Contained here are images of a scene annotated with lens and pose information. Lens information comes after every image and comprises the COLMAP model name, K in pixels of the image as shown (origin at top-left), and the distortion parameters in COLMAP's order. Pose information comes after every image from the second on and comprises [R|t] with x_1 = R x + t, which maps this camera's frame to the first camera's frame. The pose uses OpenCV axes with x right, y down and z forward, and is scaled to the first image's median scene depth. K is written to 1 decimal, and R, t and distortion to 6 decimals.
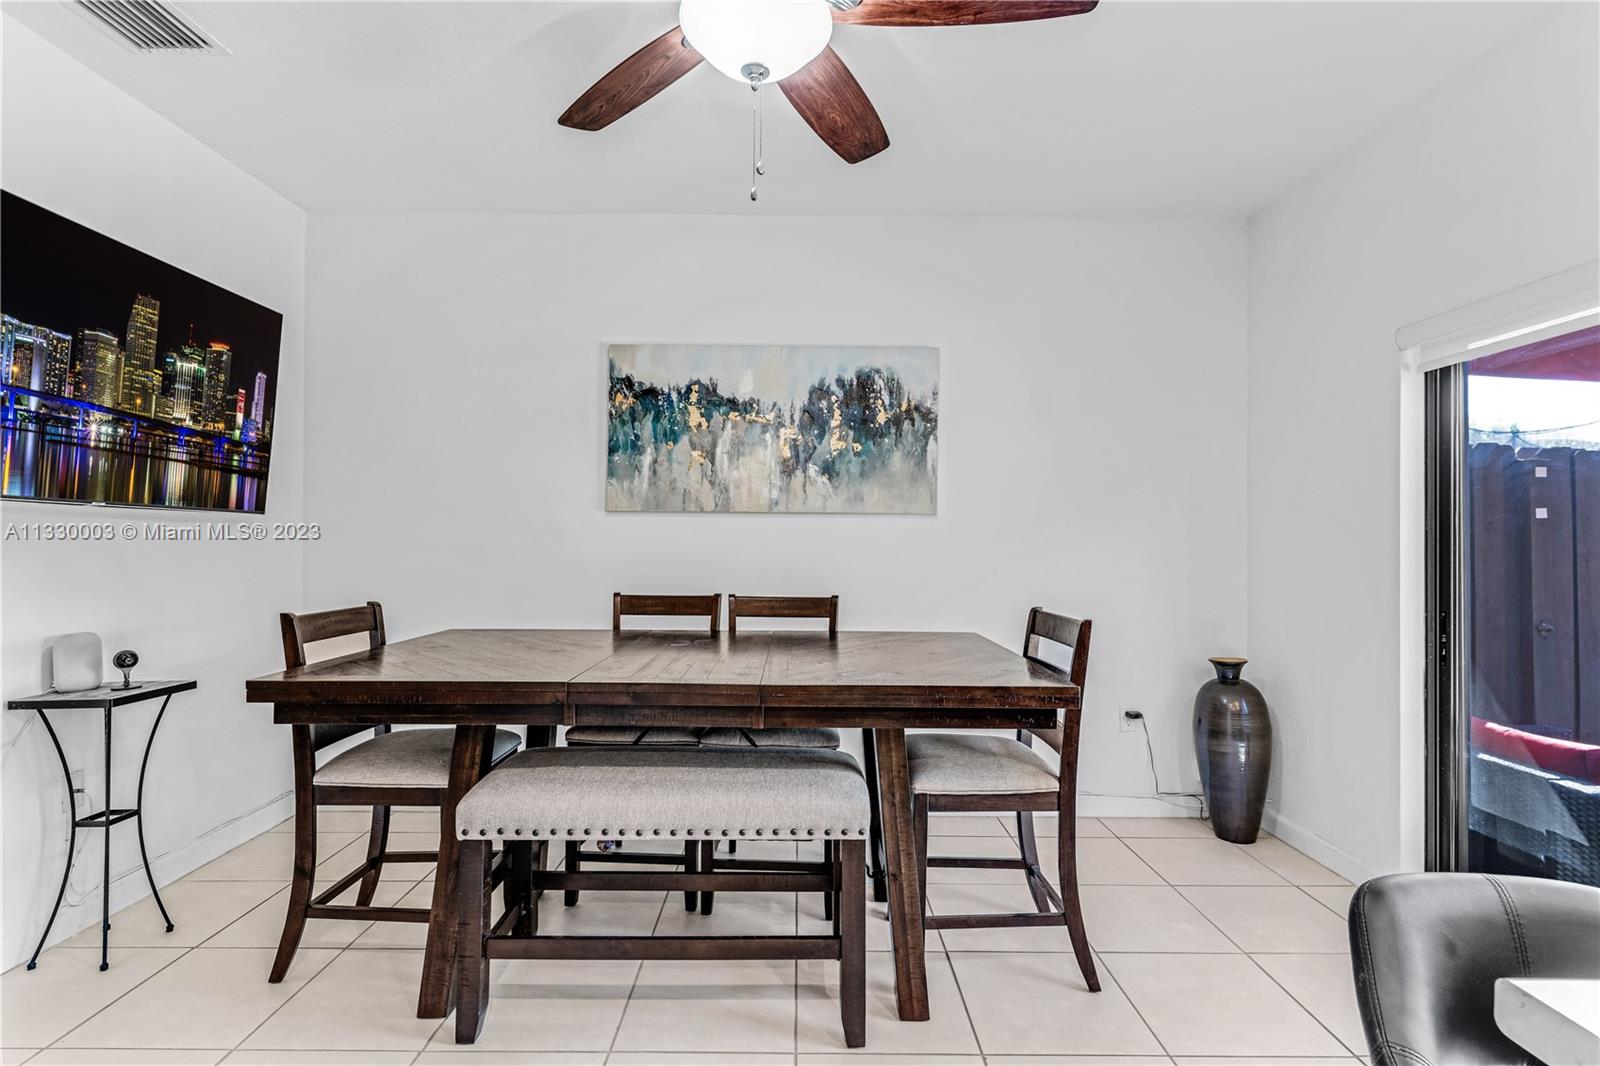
lens RADIAL K [[756.5, 0, 800.0], [0, 756.5, 533.0], [0, 0, 1]] dist [0.000641, 0.000164]
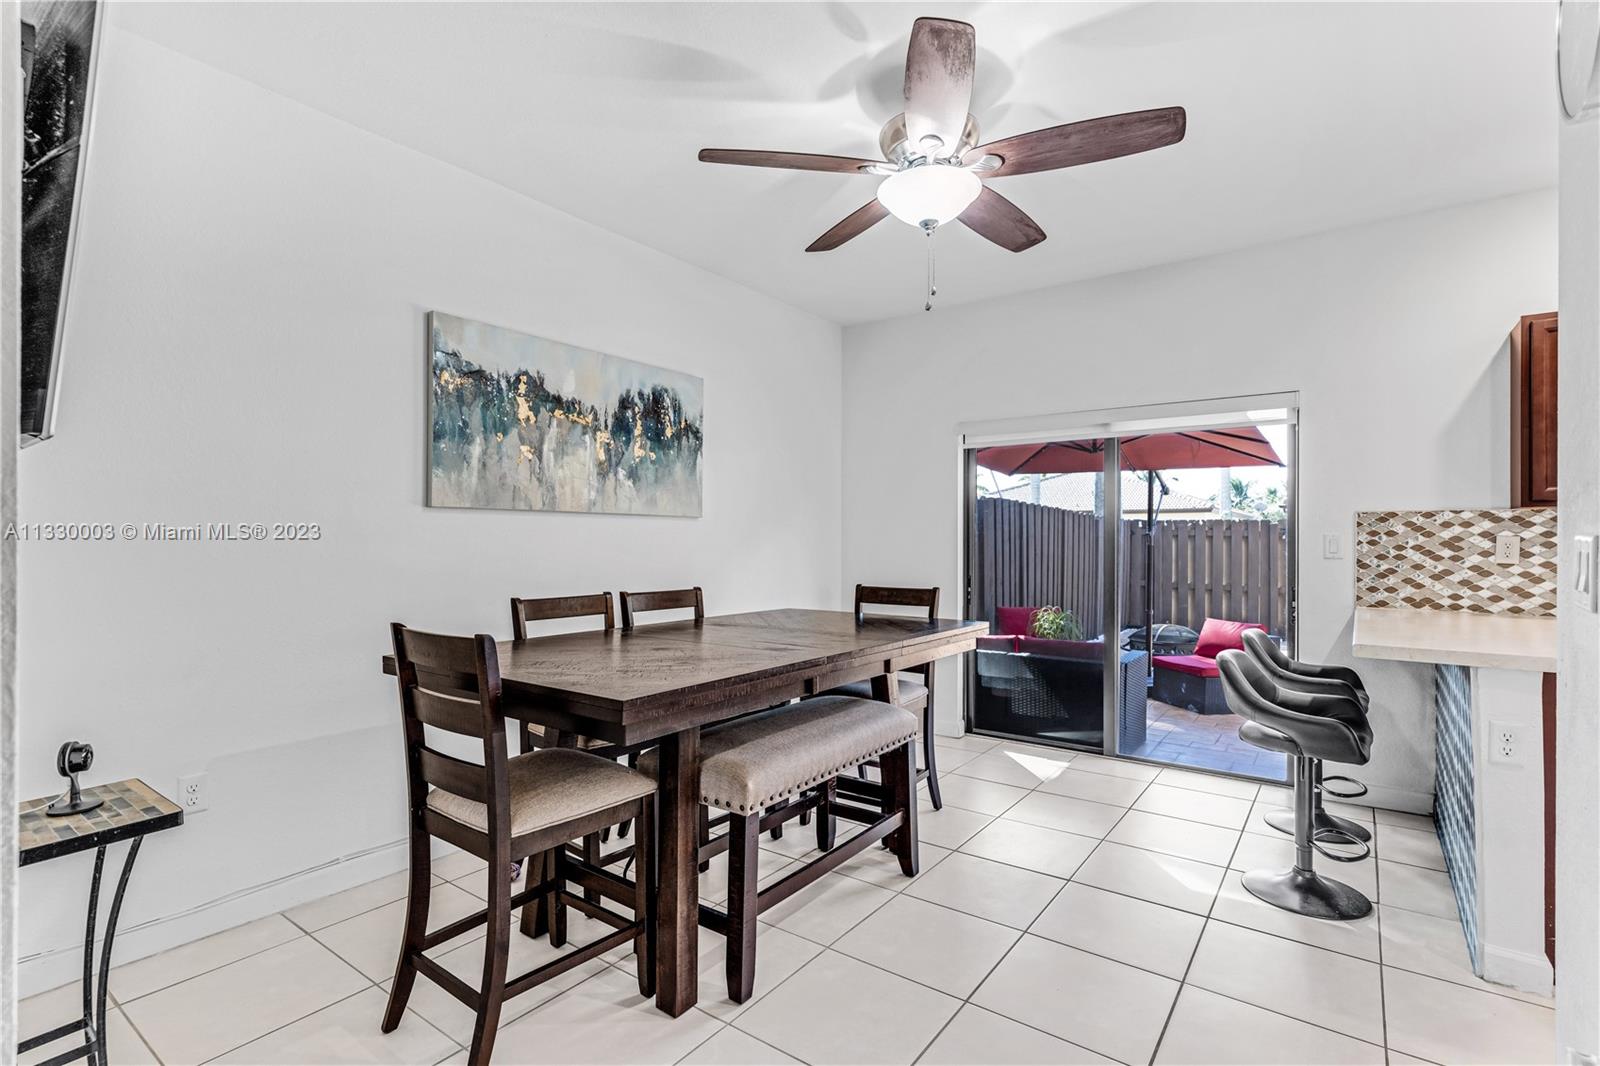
lens RADIAL K [[755.1, 0, 800.9], [0, 755.1, 538.5], [0, 0, 1]] dist [0.001772, 0.000083]
pose [[0.596923, -0.004220, 0.802288, -0.690069], [-0.006583, 0.999927, 0.010157, -0.004302], [-0.802272, -0.011344, 0.596851, 0.157066]]
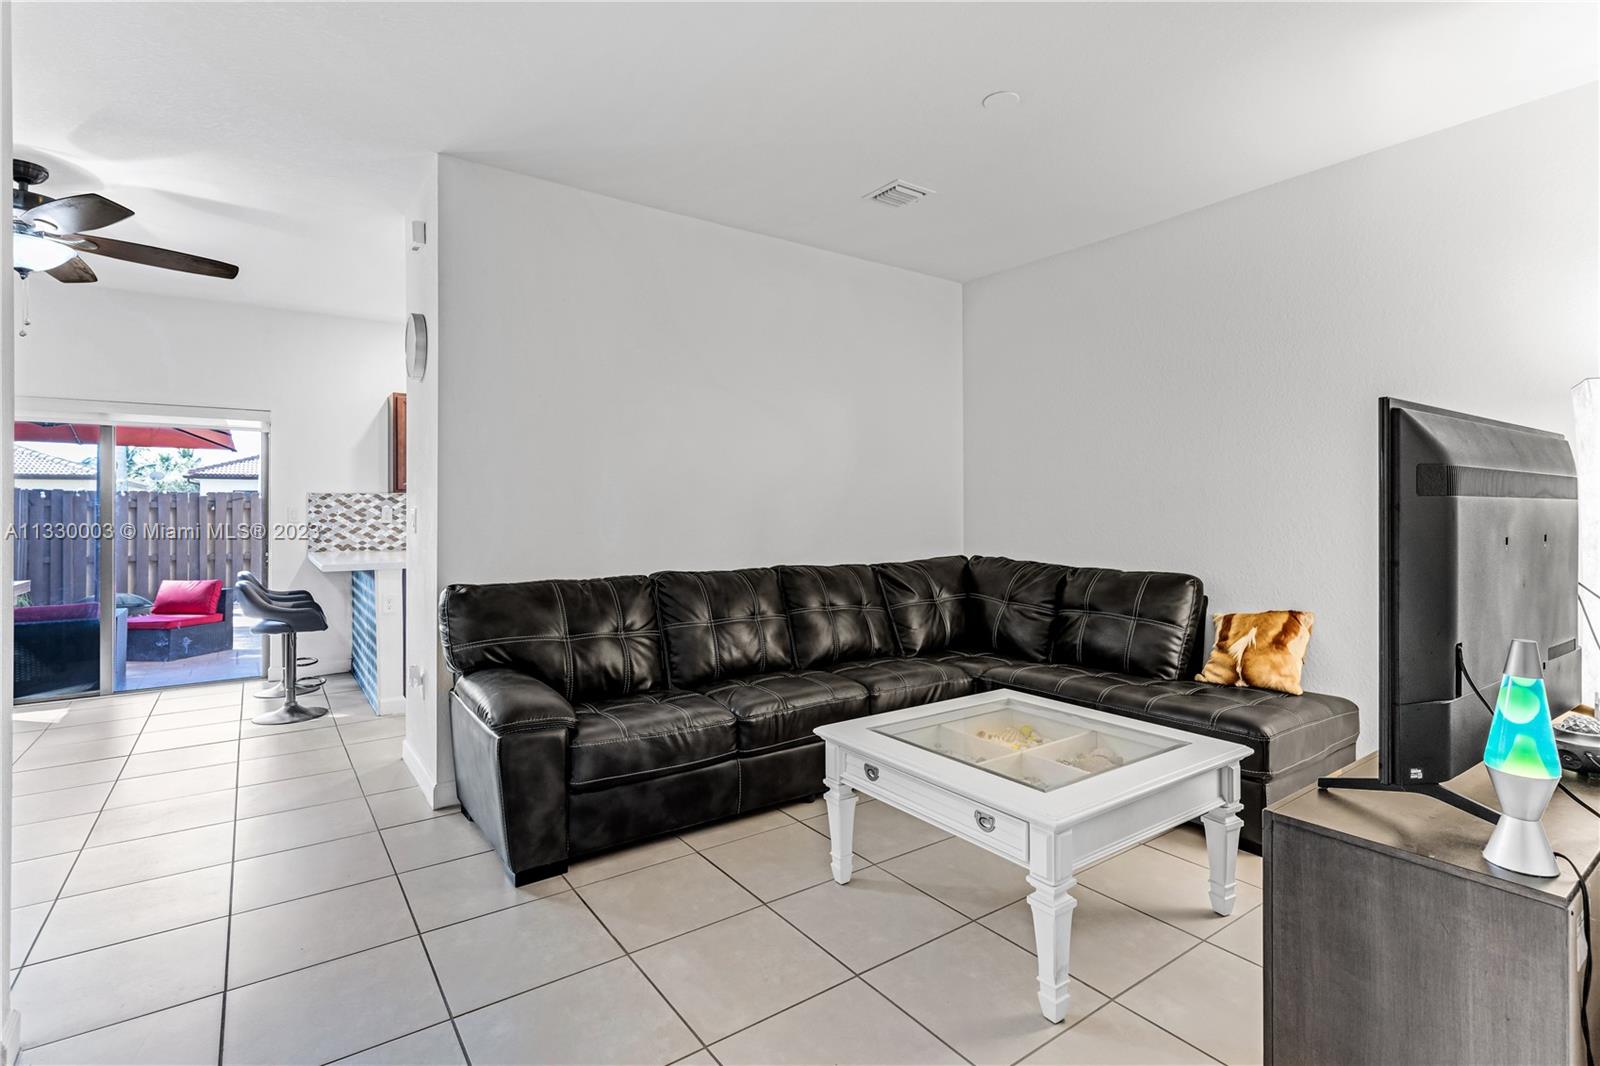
lens RADIAL K [[763.4, 0, 800.7], [0, 763.4, 504.0], [0, 0, 1]] dist [0.000739, -0.000332]
pose [[-0.578857, 0.001316, 0.815428, -1.381533], [-0.007394, 0.999949, -0.006862, -0.007535], [-0.815395, -0.010001, -0.578818, 0.252329]]
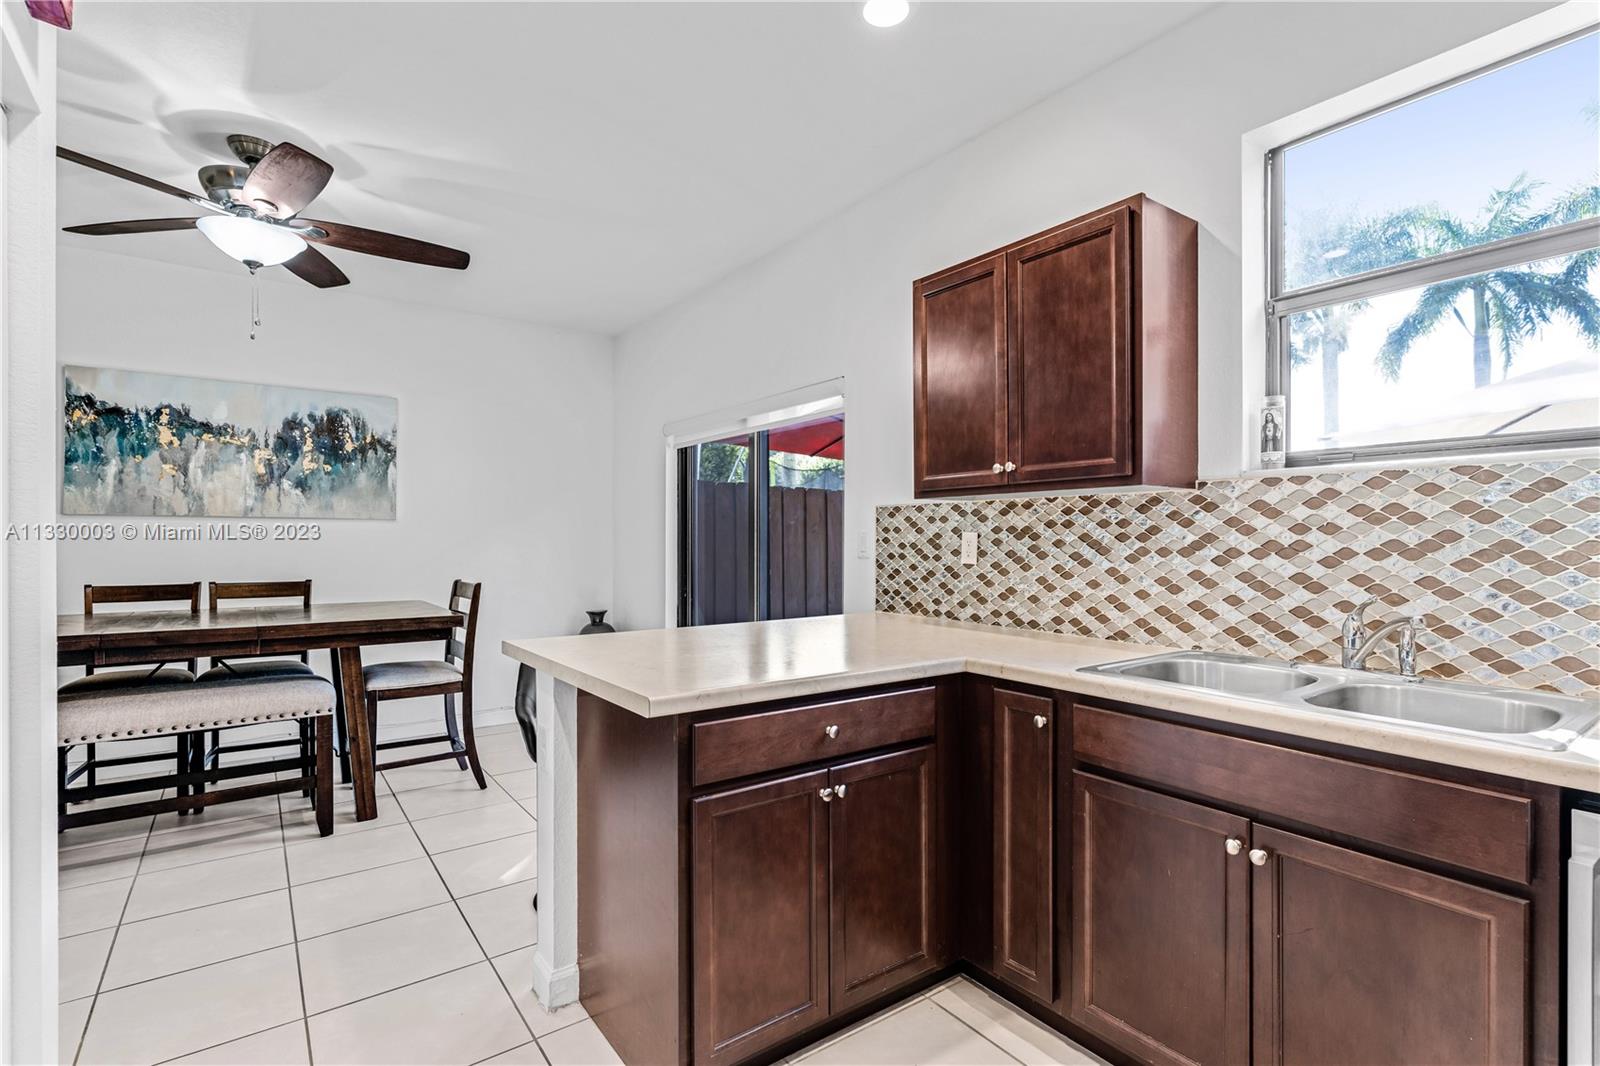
lens RADIAL K [[755.1, 0, 800.9], [0, 755.1, 538.5], [0, 0, 1]] dist [0.001772, 0.000083]
pose [[0.807711, -0.005897, 0.589549, -0.034672], [-0.000332, 0.999945, 0.010457, -0.005257], [-0.589578, -0.008641, 0.807665, -0.543298]]
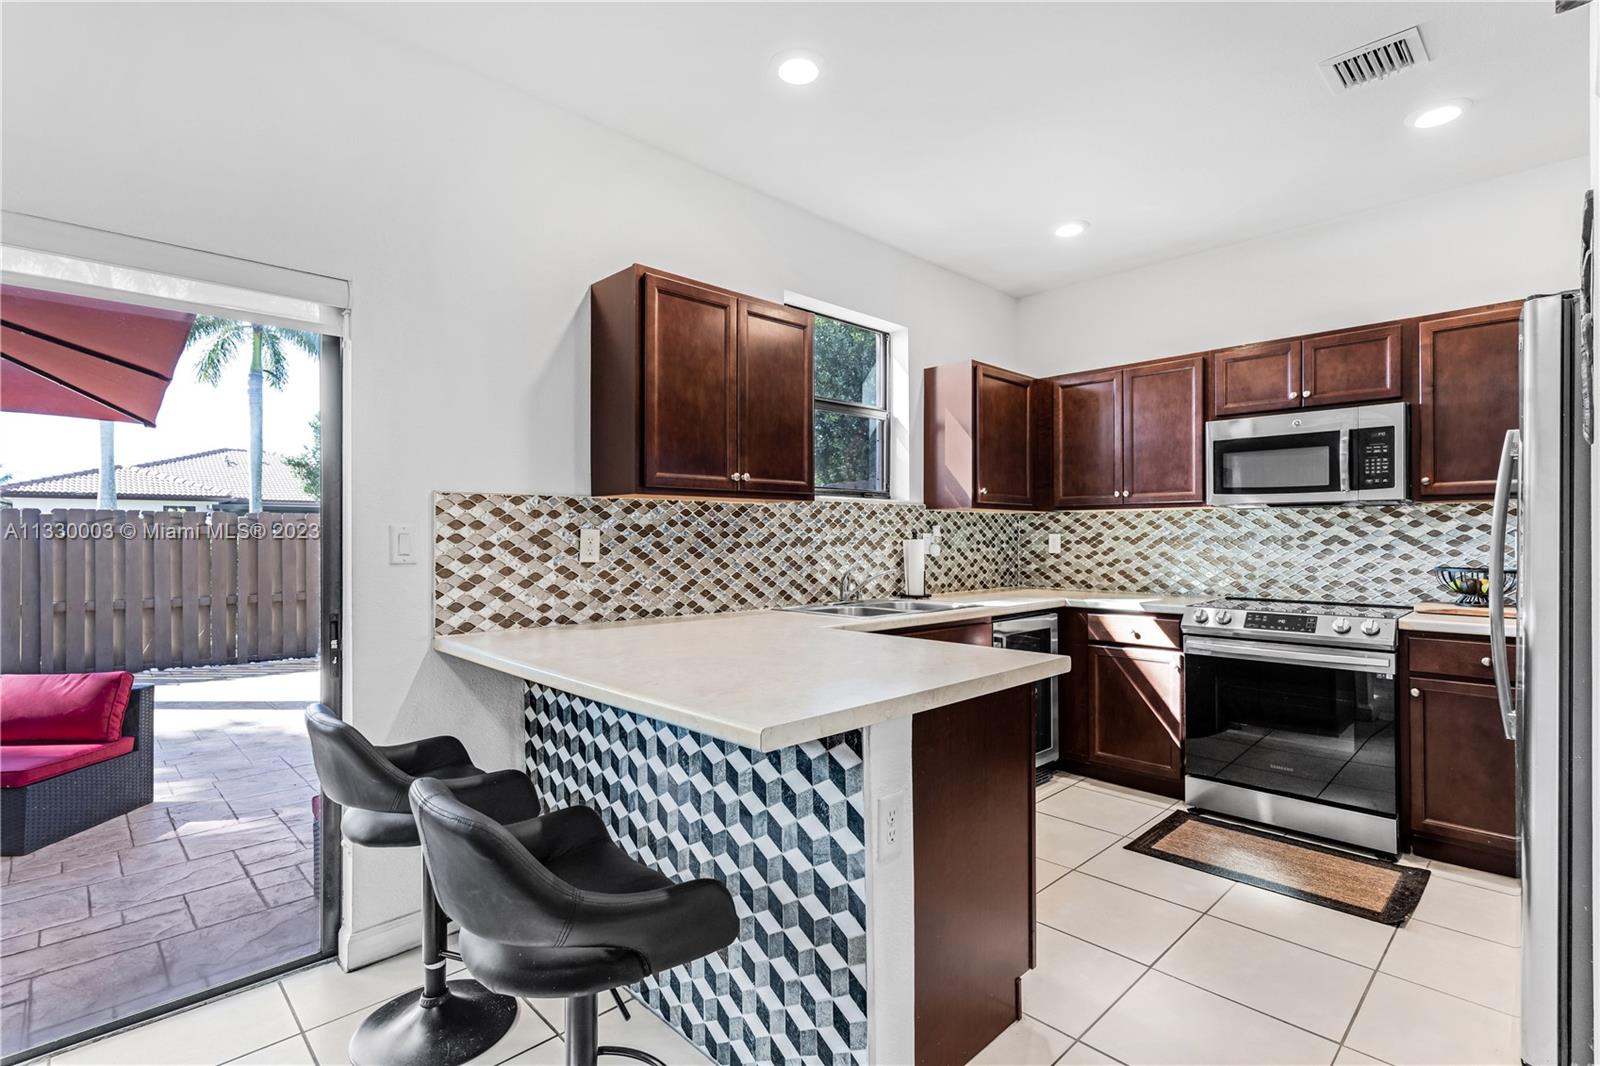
lens RADIAL K [[756.5, 0, 800.0], [0, 756.5, 533.0], [0, 0, 1]] dist [0.000641, 0.000164]
pose [[-0.691594, -0.000998, 0.722286, -0.121530], [-0.008176, 0.999946, -0.006447, 0.003823], [-0.722241, -0.010364, -0.691564, 0.398426]]
